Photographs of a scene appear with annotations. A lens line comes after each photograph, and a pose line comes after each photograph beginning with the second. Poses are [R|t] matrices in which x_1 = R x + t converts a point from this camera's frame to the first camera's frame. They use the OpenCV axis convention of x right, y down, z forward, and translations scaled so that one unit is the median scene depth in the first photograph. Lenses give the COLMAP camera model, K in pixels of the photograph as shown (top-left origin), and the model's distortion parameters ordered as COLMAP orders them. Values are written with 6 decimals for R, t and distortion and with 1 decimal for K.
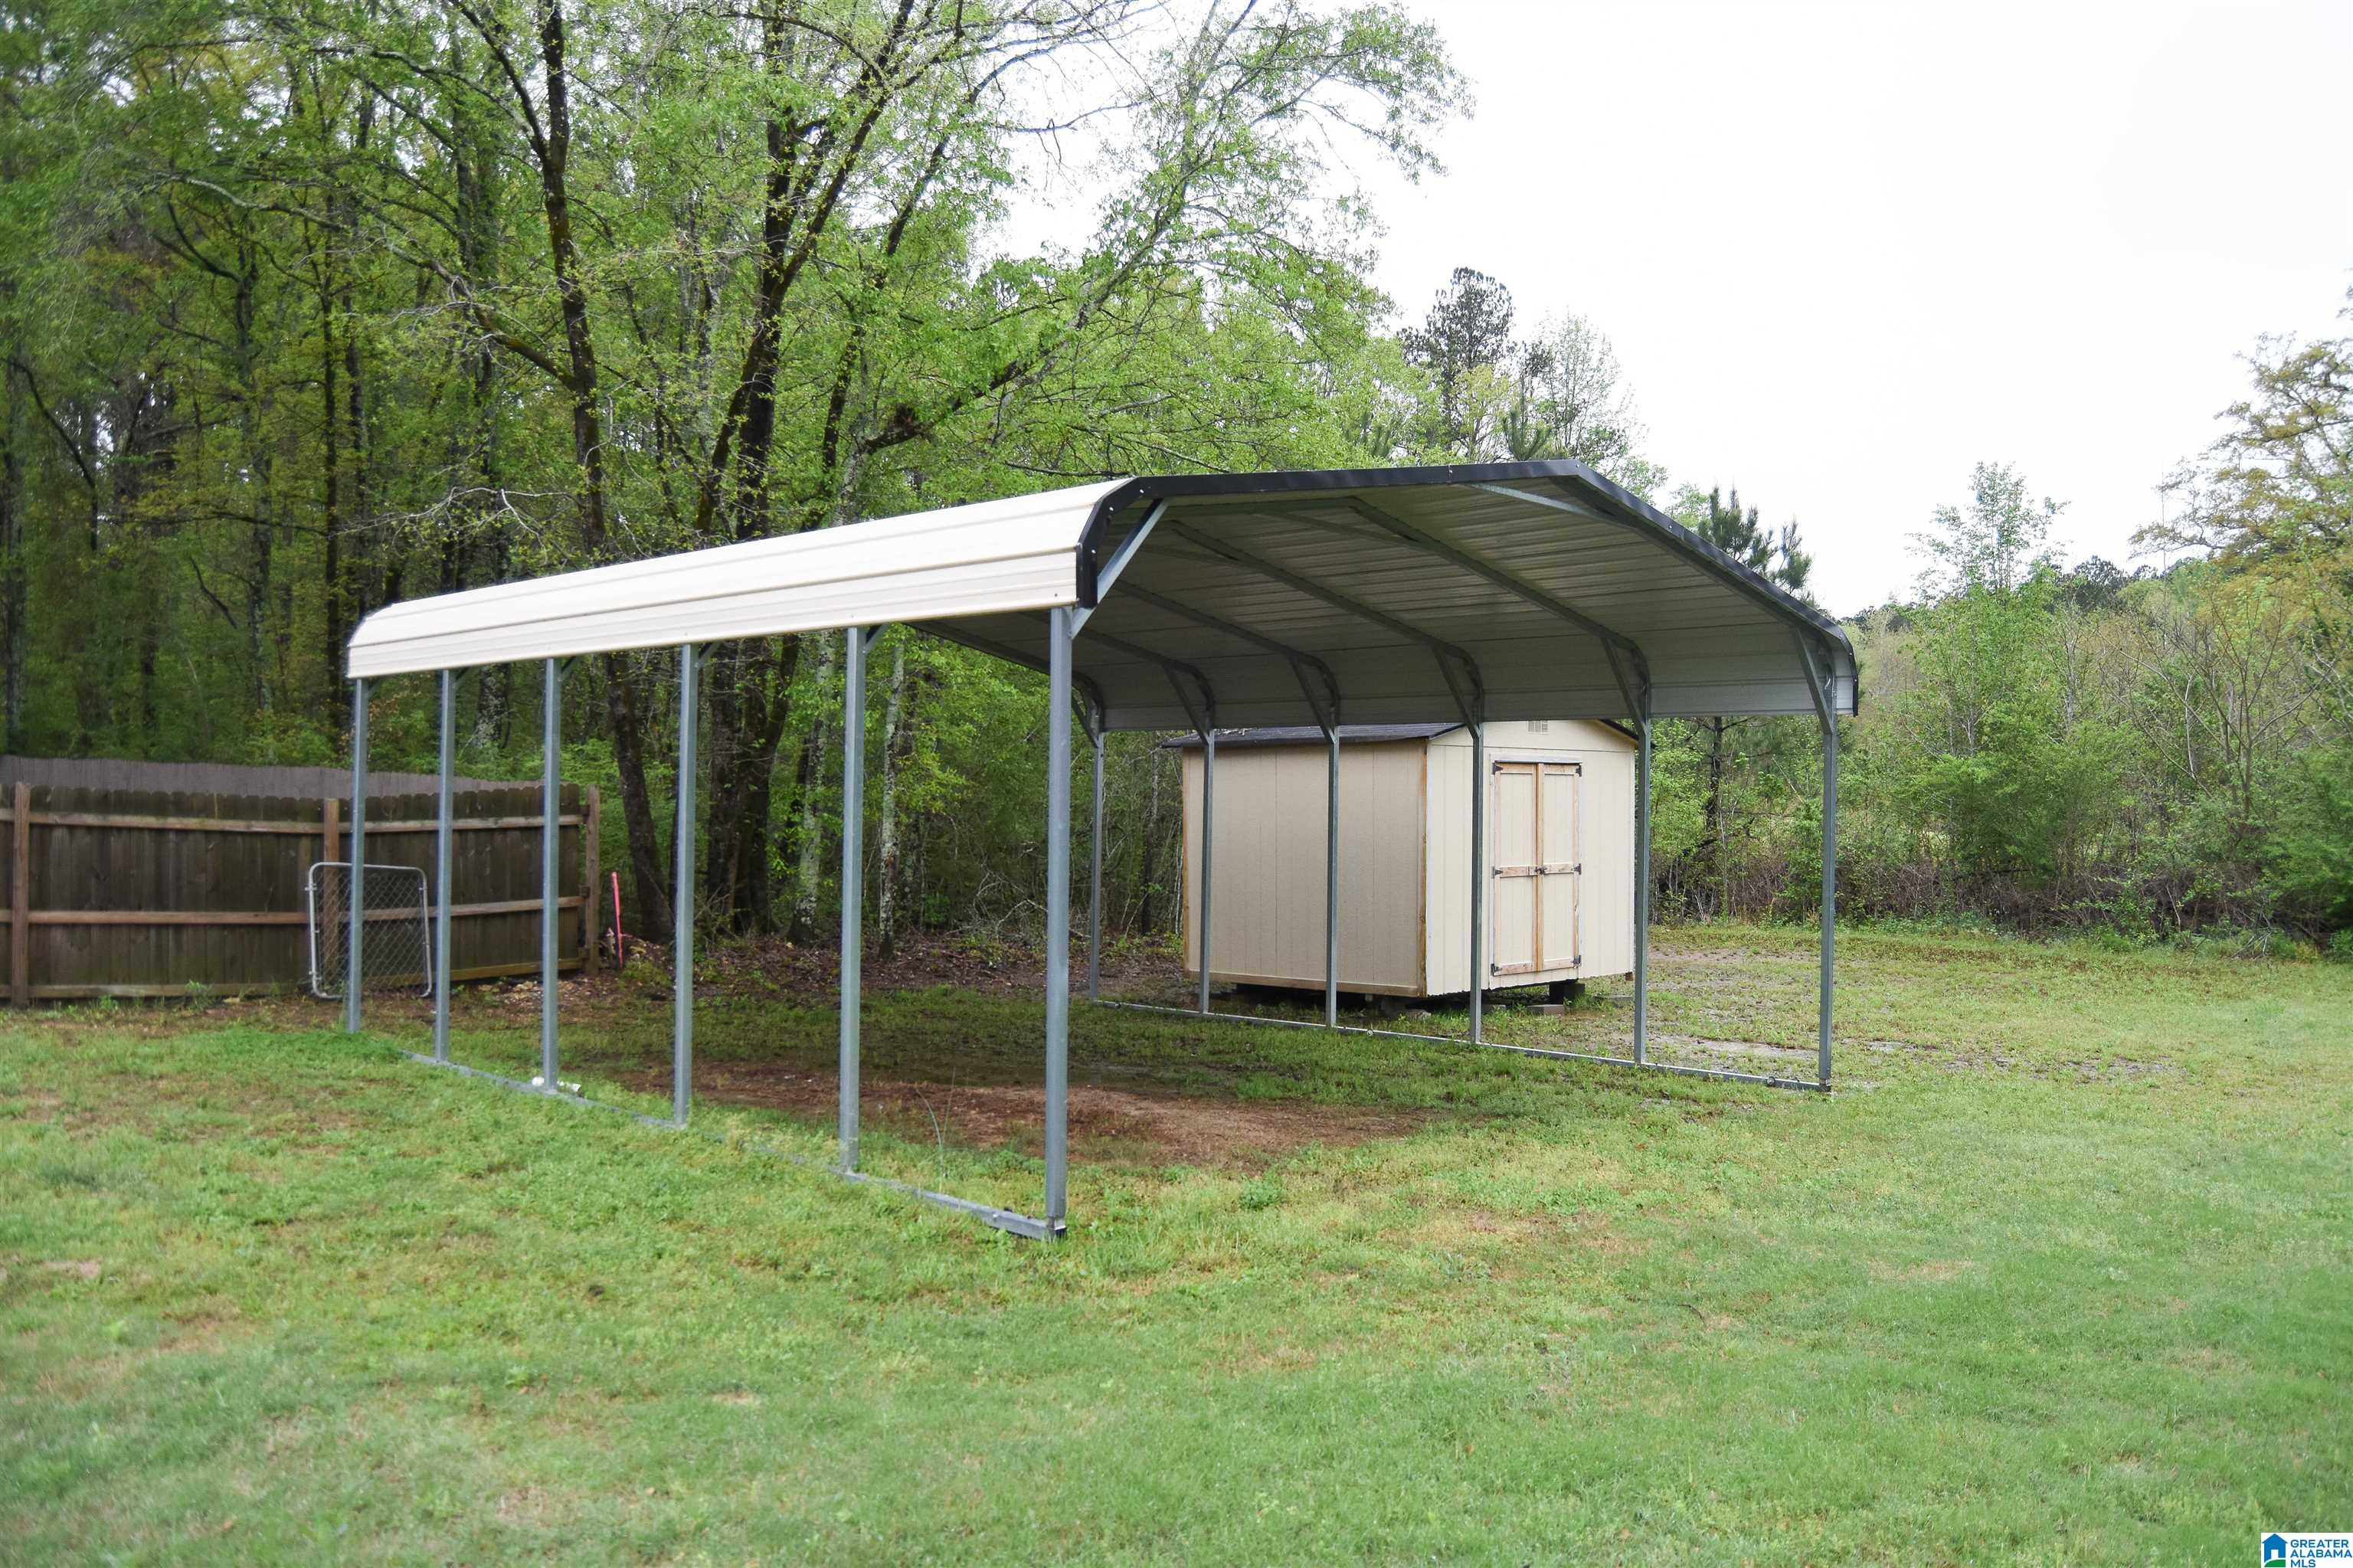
lens RADIAL K [[1880.8, 0, 1176.5], [0, 1880.8, 784.0], [0, 0, 1]] dist [-0.095907, 0.041860]
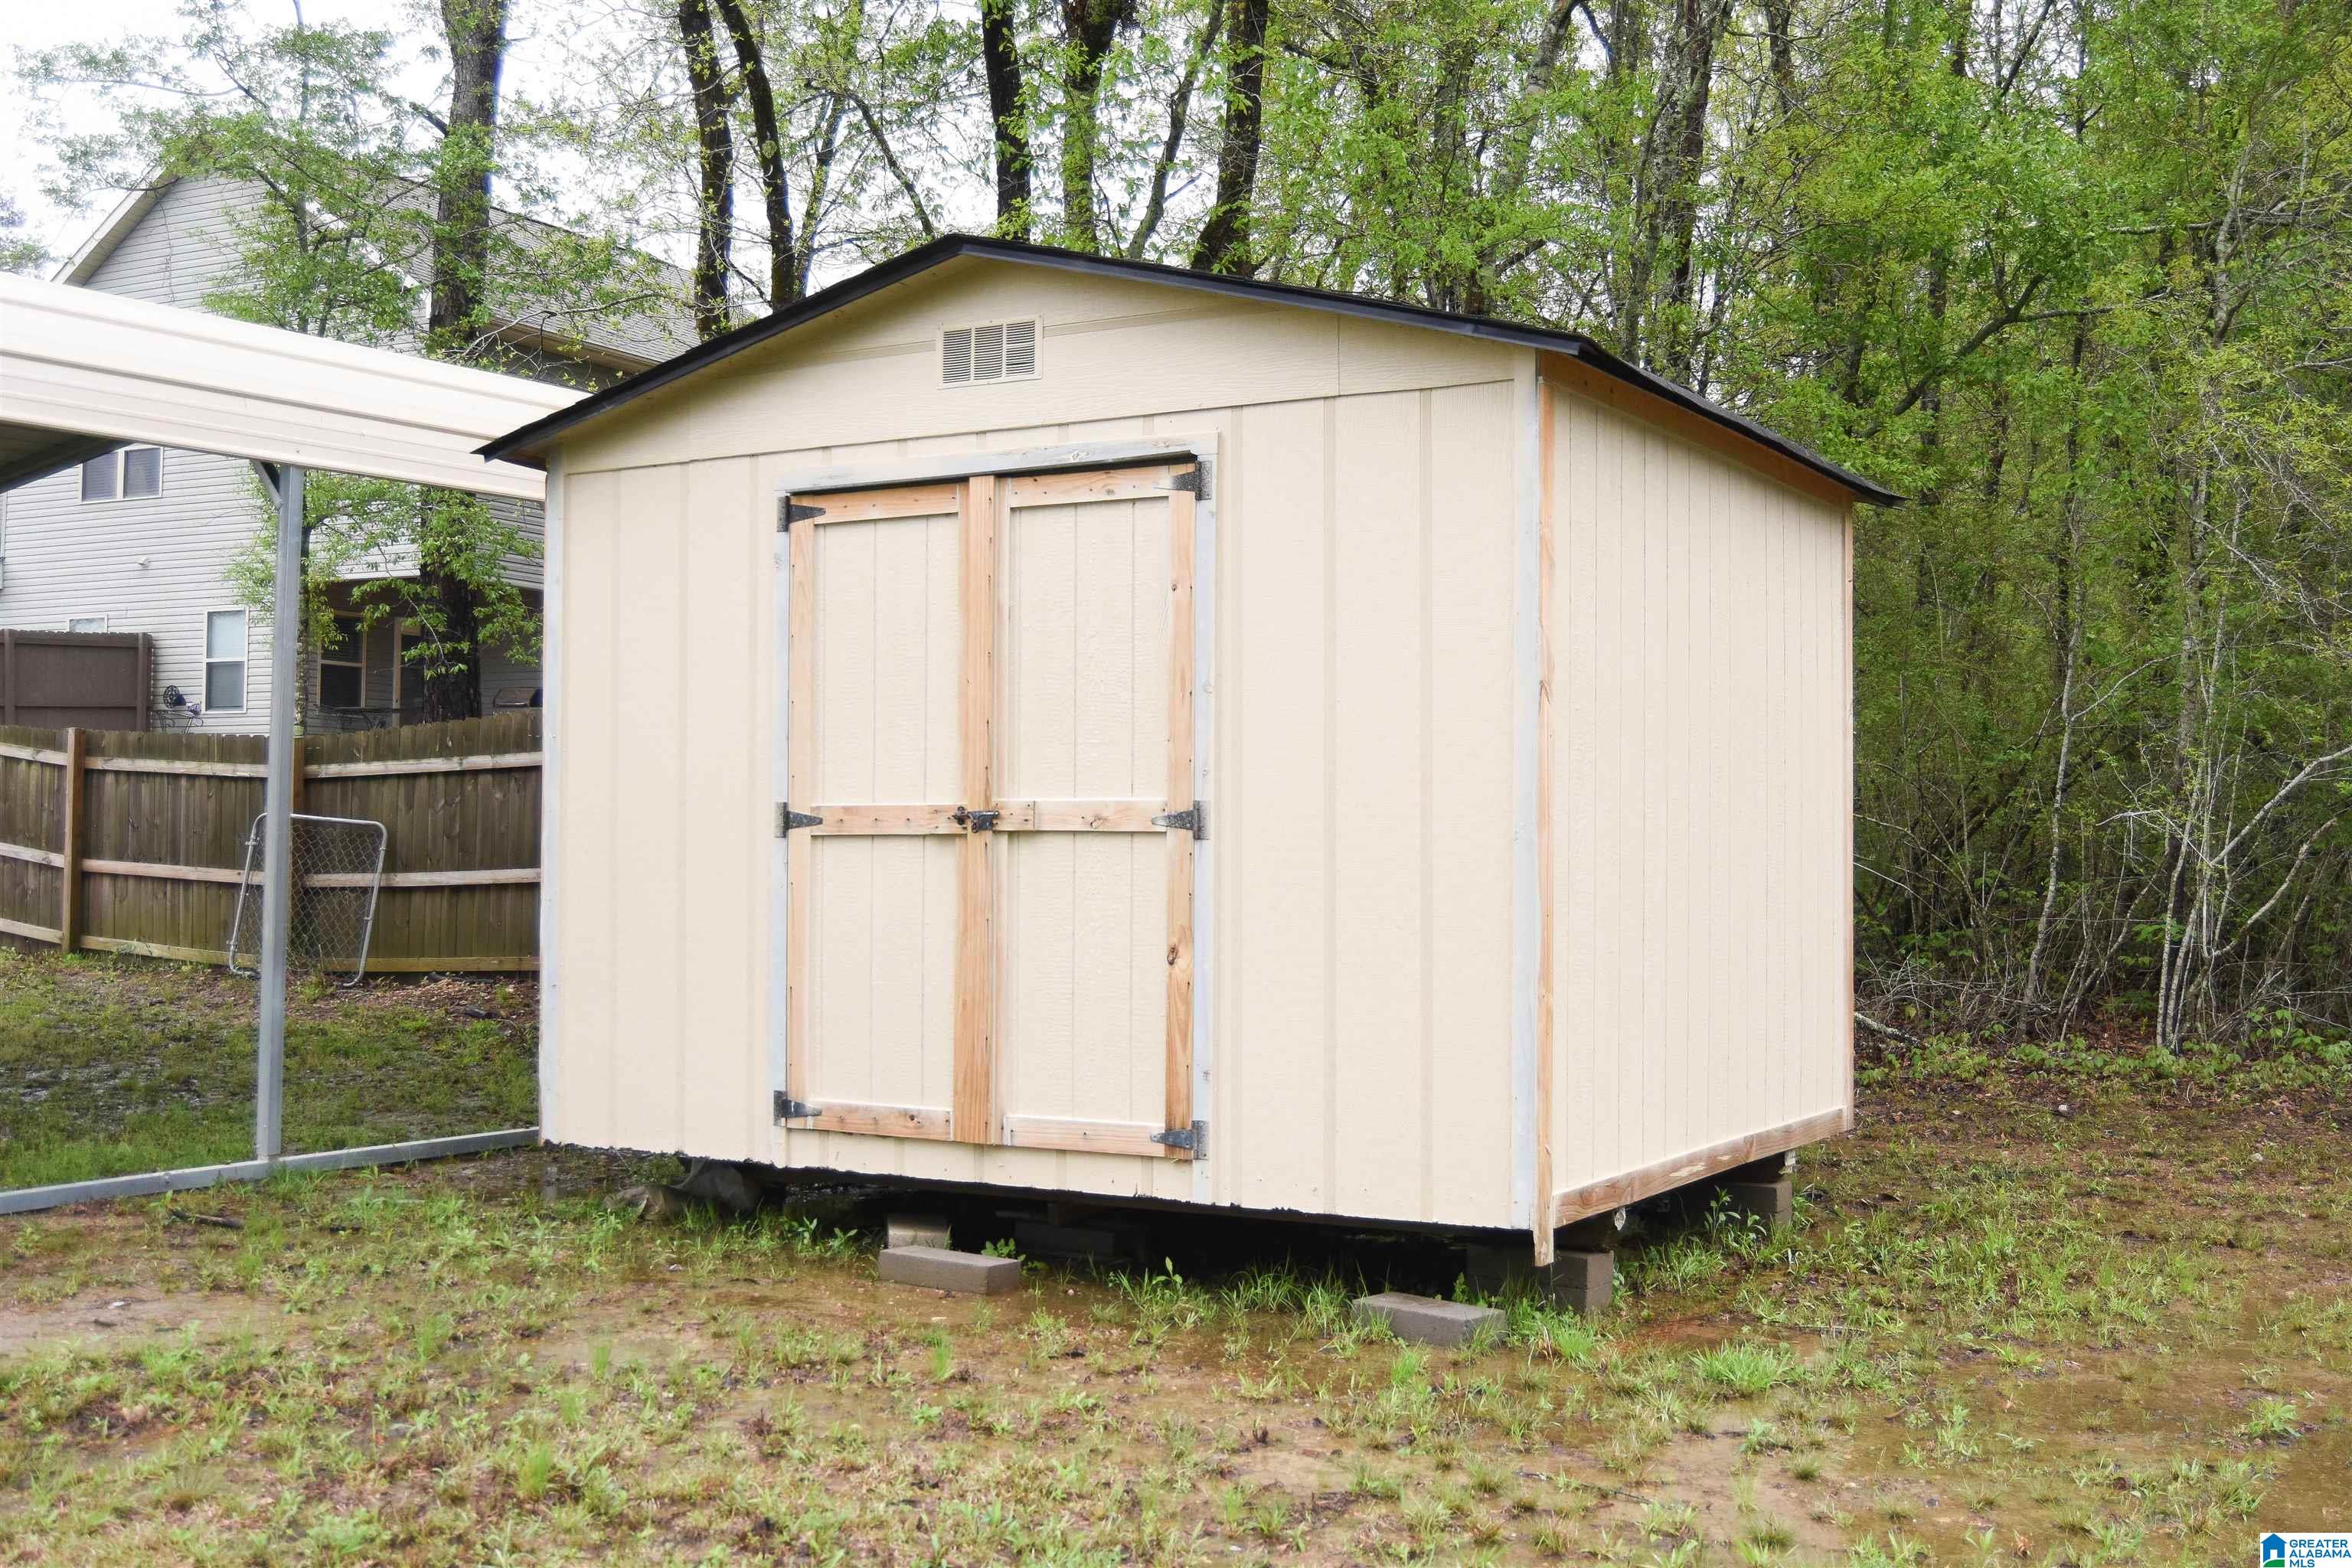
lens RADIAL K [[2547.6, 0, 1176.0], [0, 2547.6, 784.0], [0, 0, 1]] dist [-0.065275, 0.006731]
pose [[0.235342, -0.026512, -0.971551, 0.491578], [0.008536, 0.999646, -0.025211, 0.041064], [0.971875, -0.002360, 0.235485, 0.748211]]
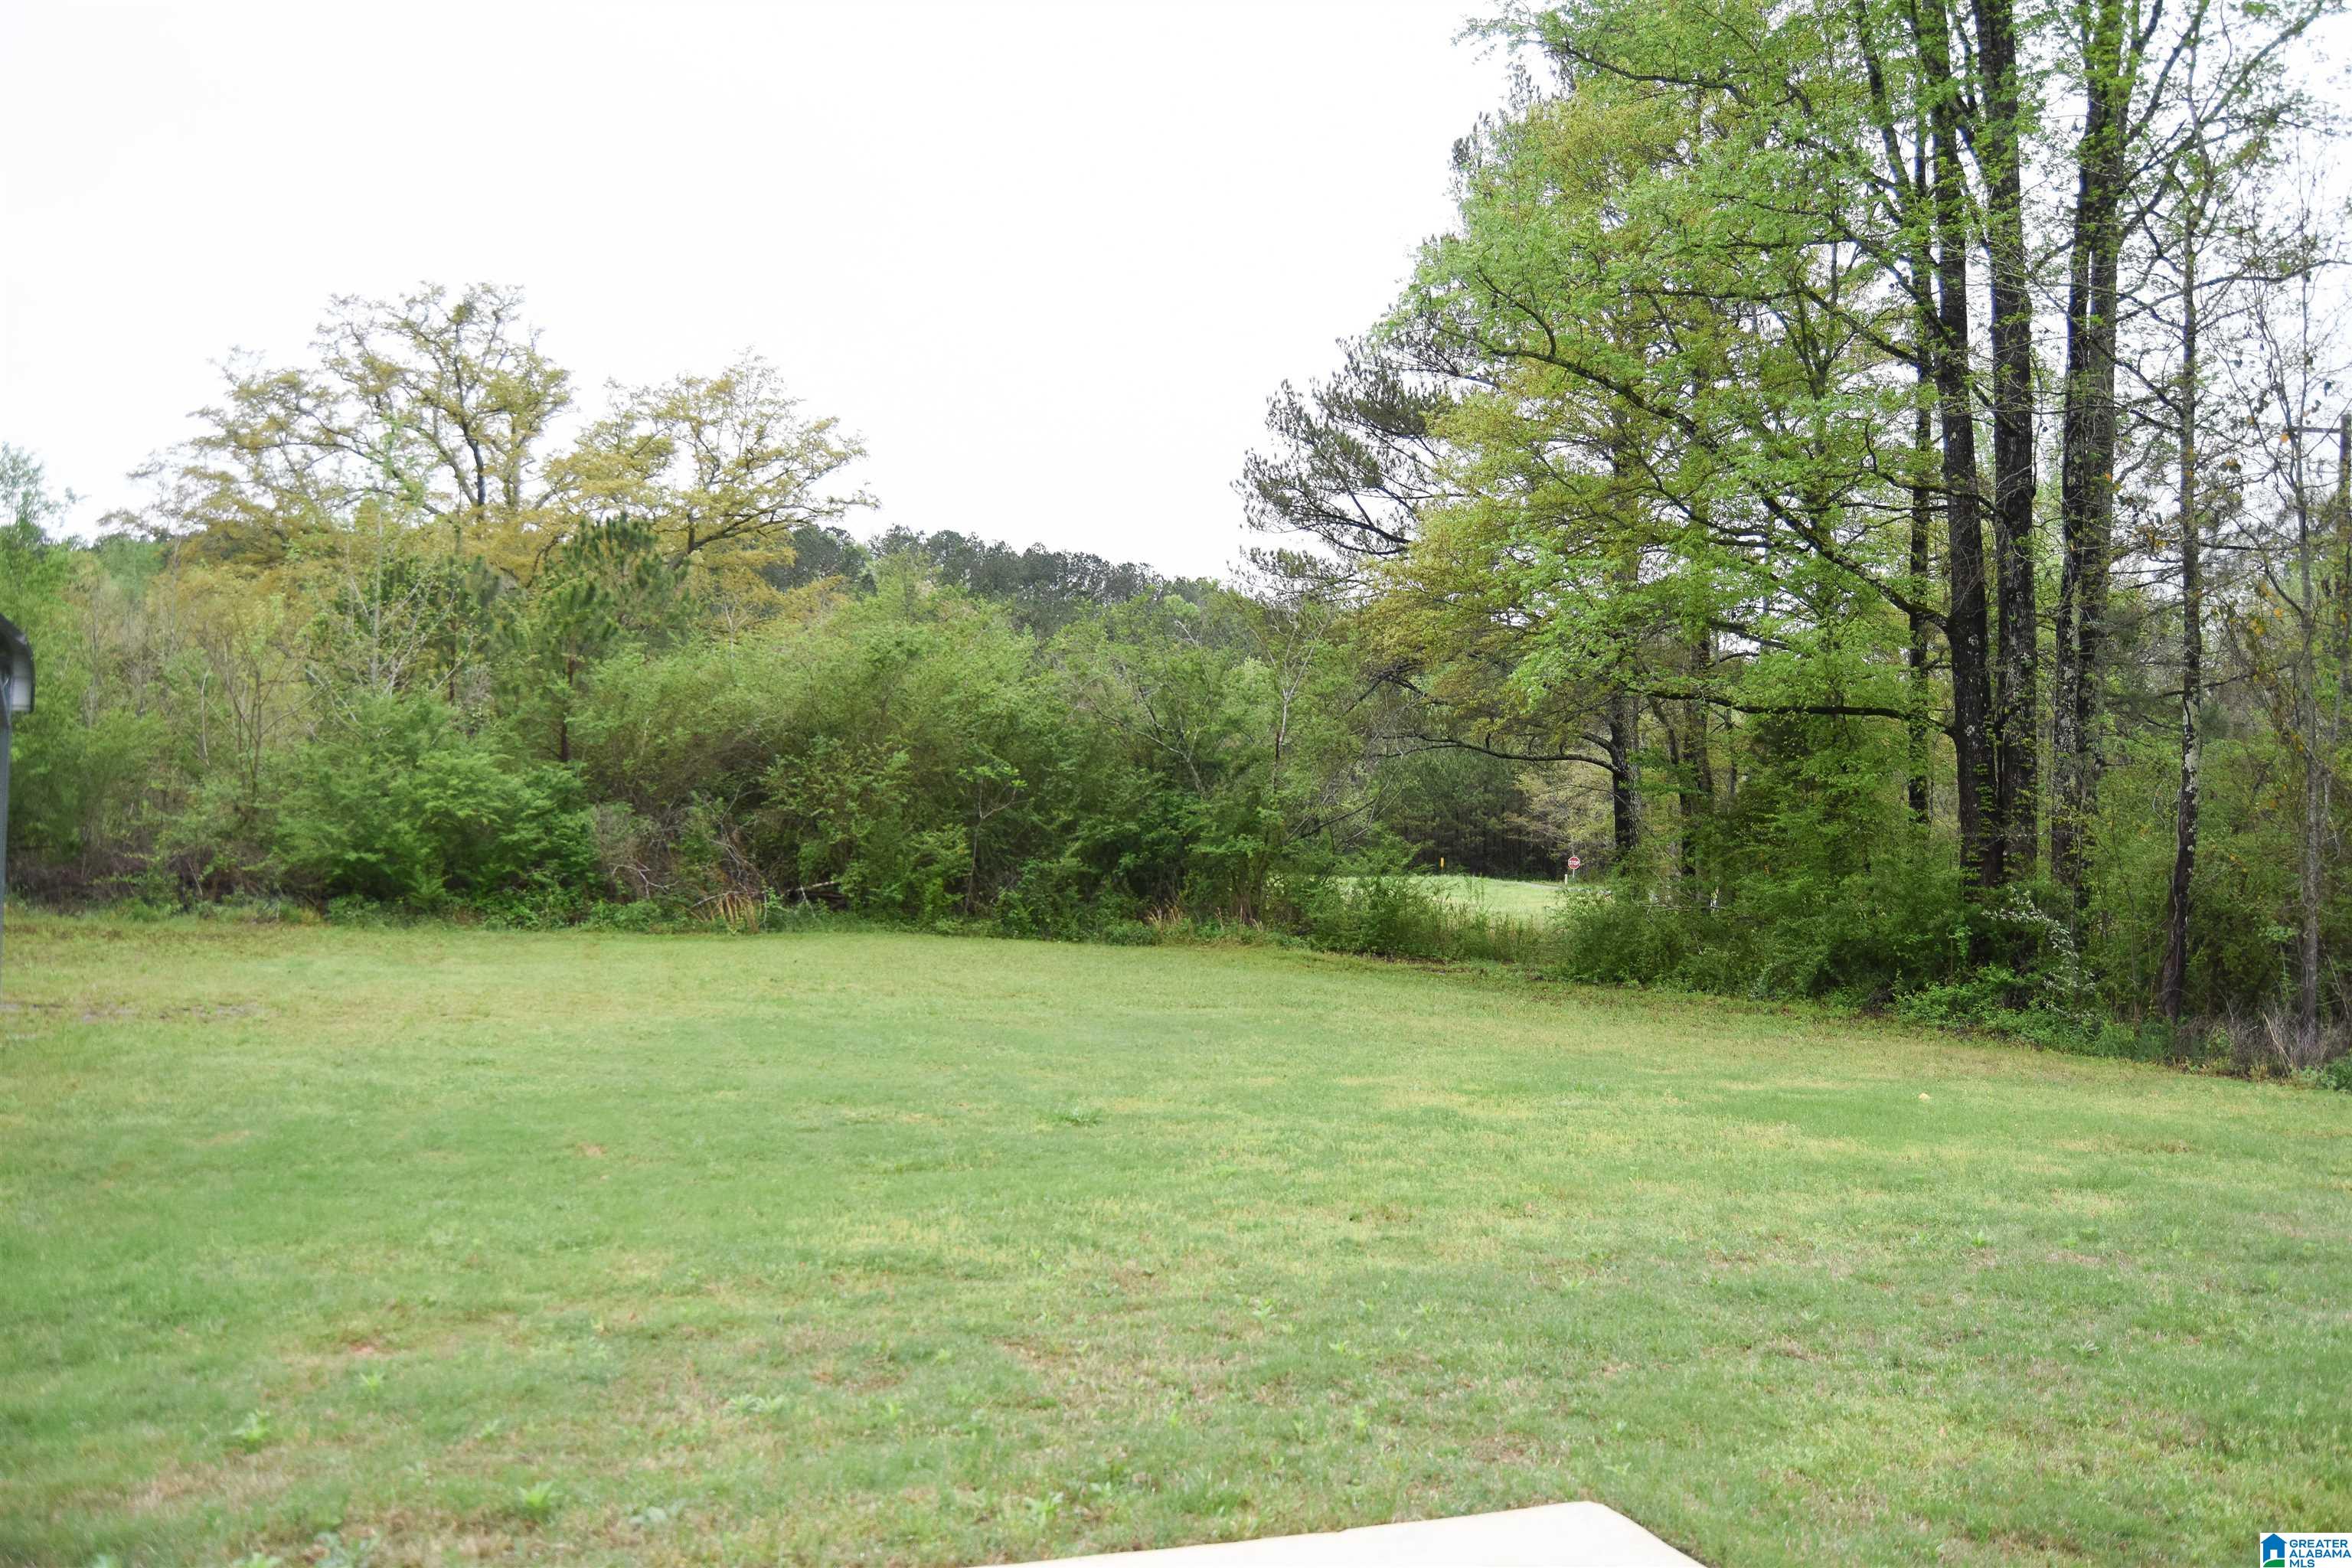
lens RADIAL K [[1880.0, 0, 1176.0], [0, 1880.0, 784.0], [0, 0, 1]] dist [-0.095907, 0.041860]
pose [[0.506580, 0.023129, 0.861882, -0.130666], [-0.034952, 0.999369, -0.006275, -0.005947], [-0.861484, -0.026946, 0.507069, -0.089486]]
